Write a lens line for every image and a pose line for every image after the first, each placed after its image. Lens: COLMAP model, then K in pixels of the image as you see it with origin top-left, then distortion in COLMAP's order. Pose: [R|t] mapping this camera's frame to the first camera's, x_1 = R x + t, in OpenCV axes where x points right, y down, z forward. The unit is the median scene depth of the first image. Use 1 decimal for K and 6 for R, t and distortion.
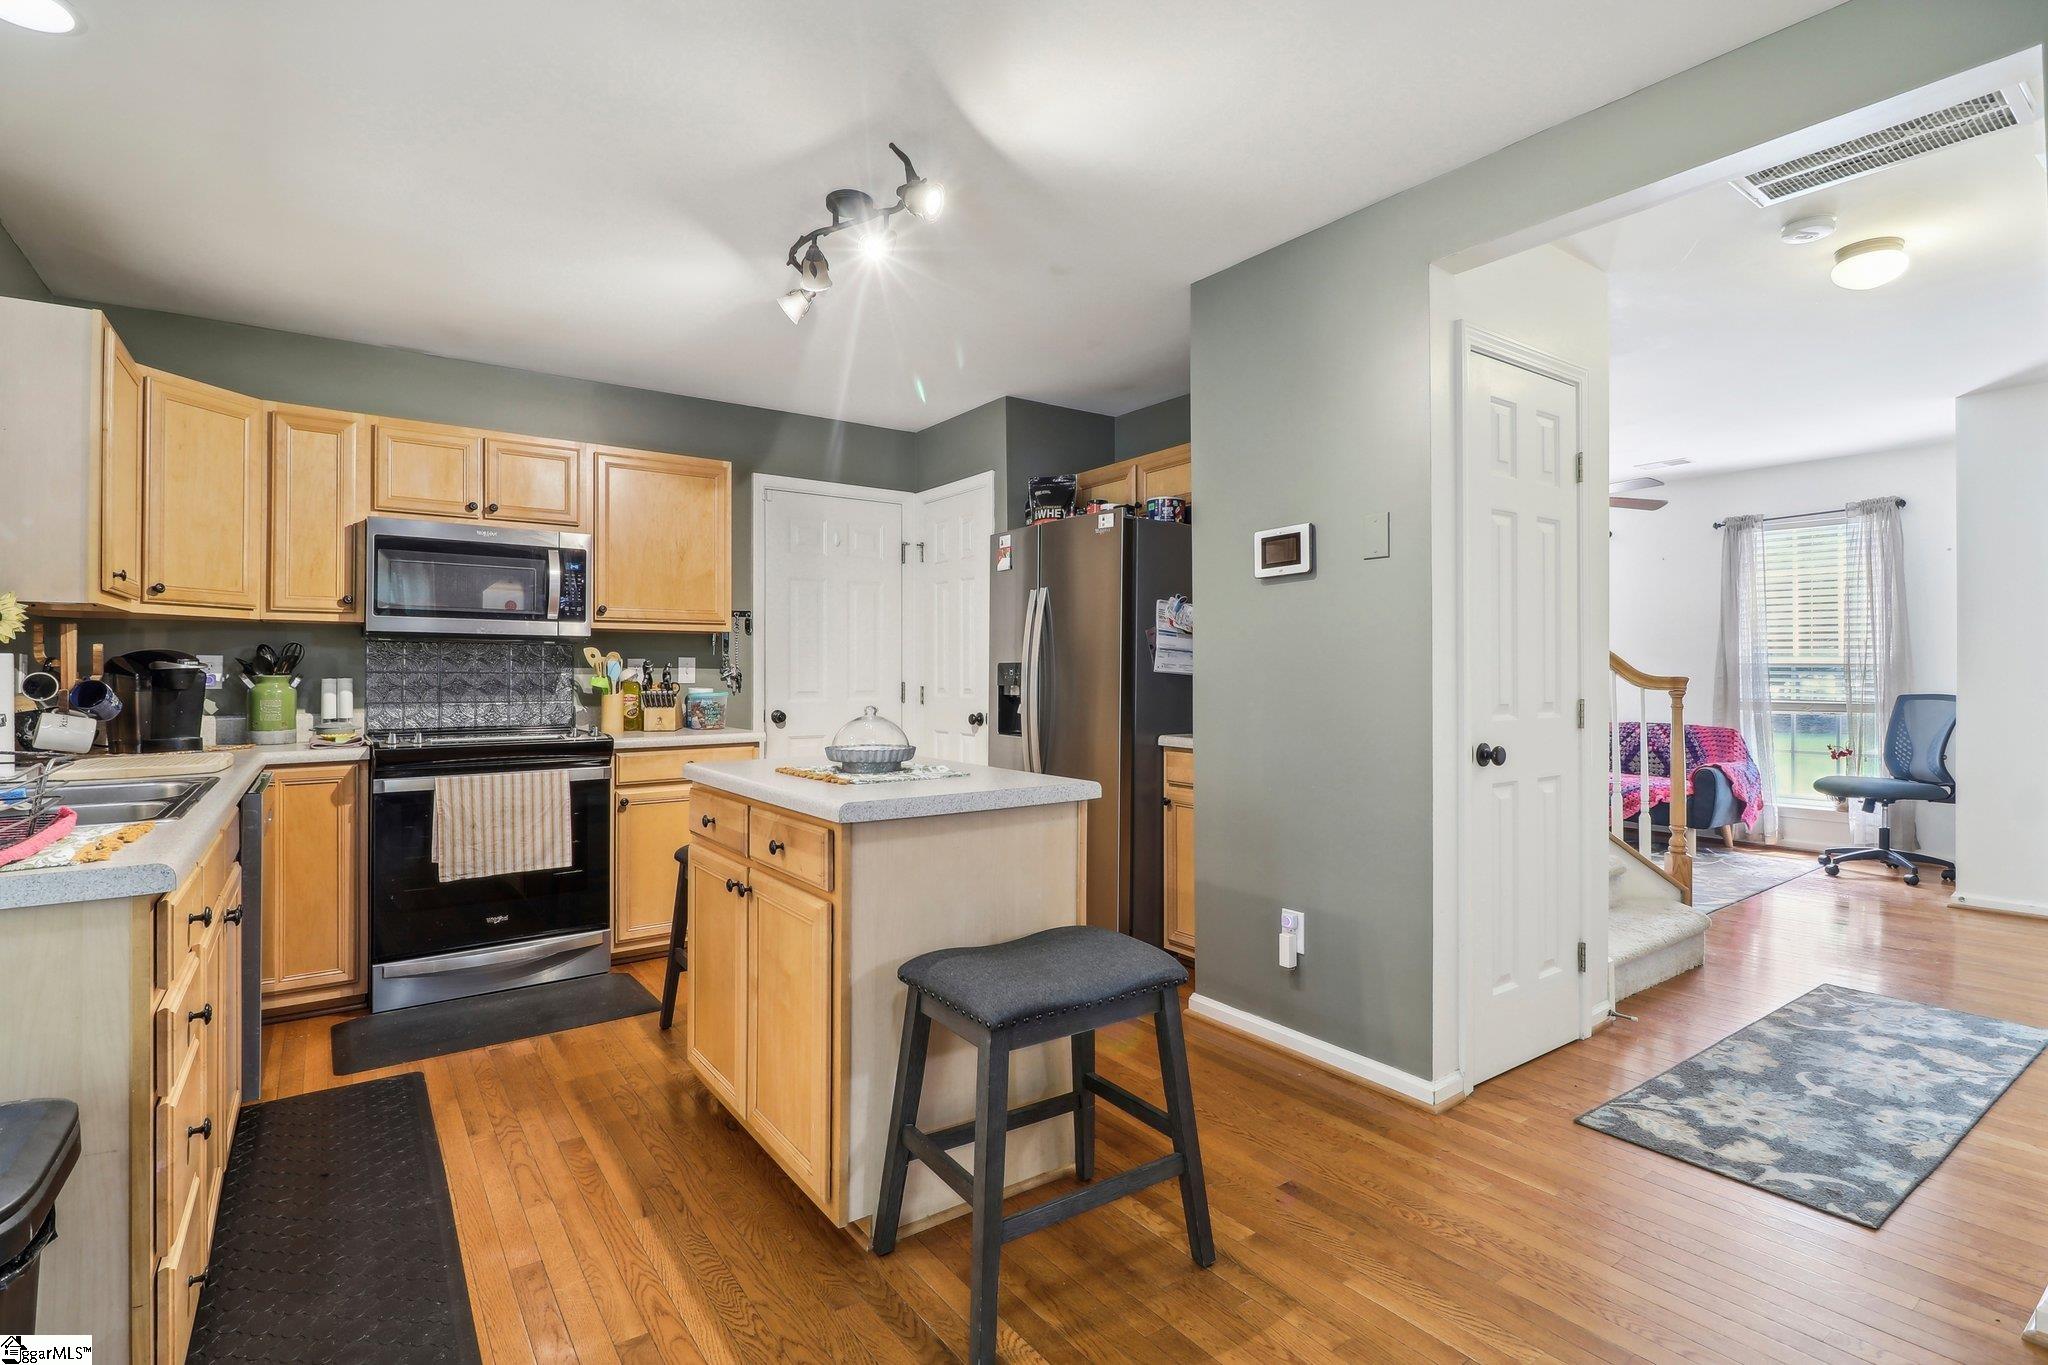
lens RADIAL K [[957.0, 0, 1036.5], [0, 957.0, 669.2], [0, 0, 1]] dist [-0.004273, -0.004279]
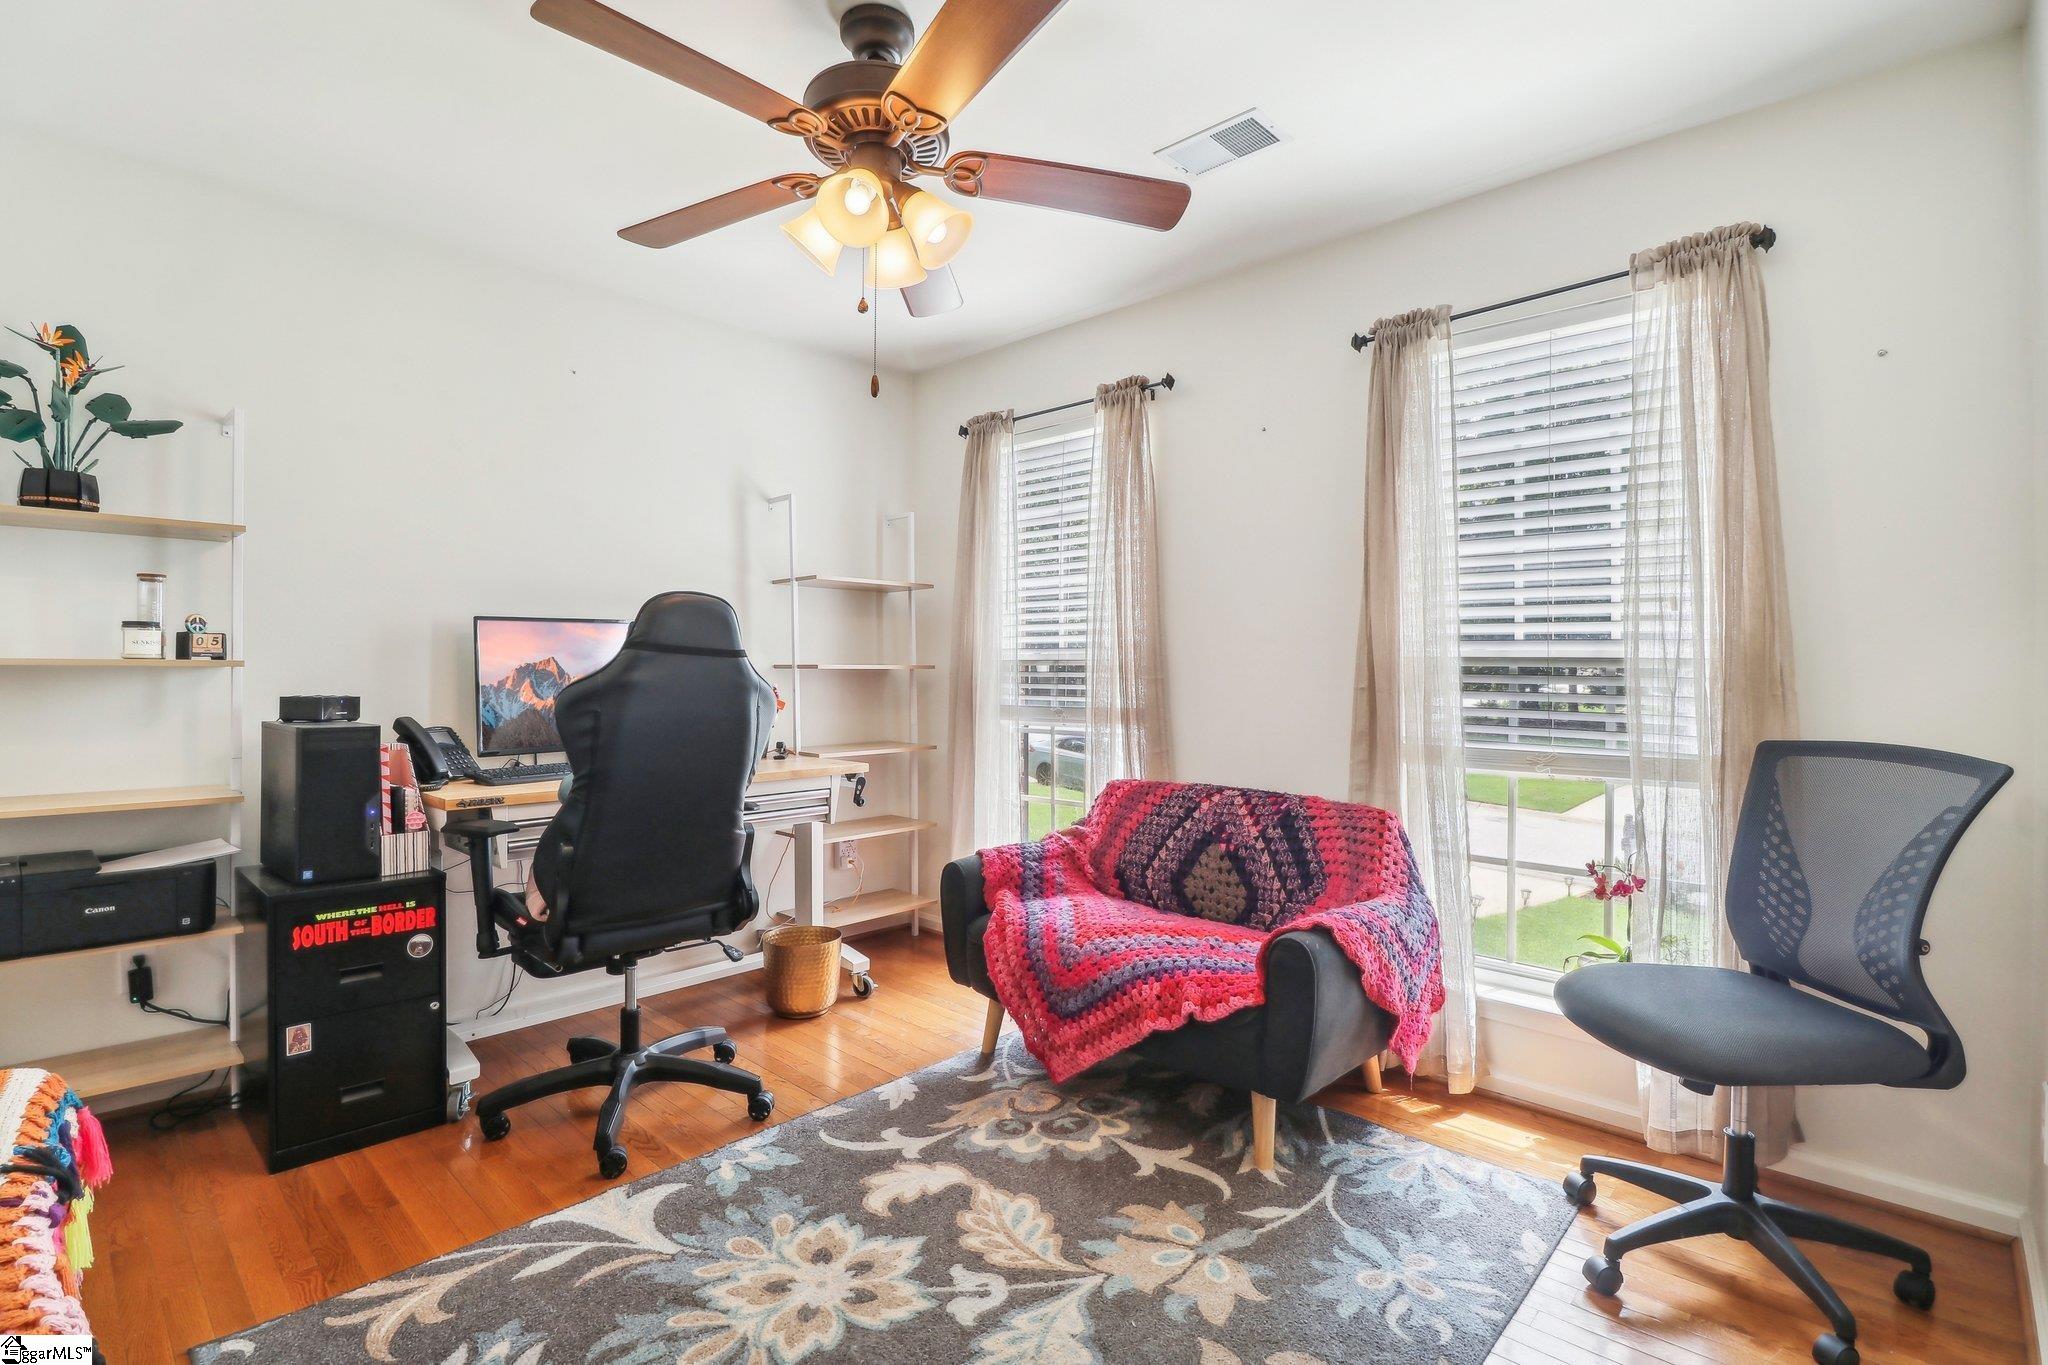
lens RADIAL K [[957.0, 0, 1009.5], [0, 957.0, 665.8], [0, 0, 1]] dist [-0.004273, -0.004279]
pose [[0.985232, 0.010773, 0.170885, 0.525252], [-0.009619, 0.999925, -0.007576, 0.003447], [-0.170954, 0.005820, 0.985262, 0.648415]]
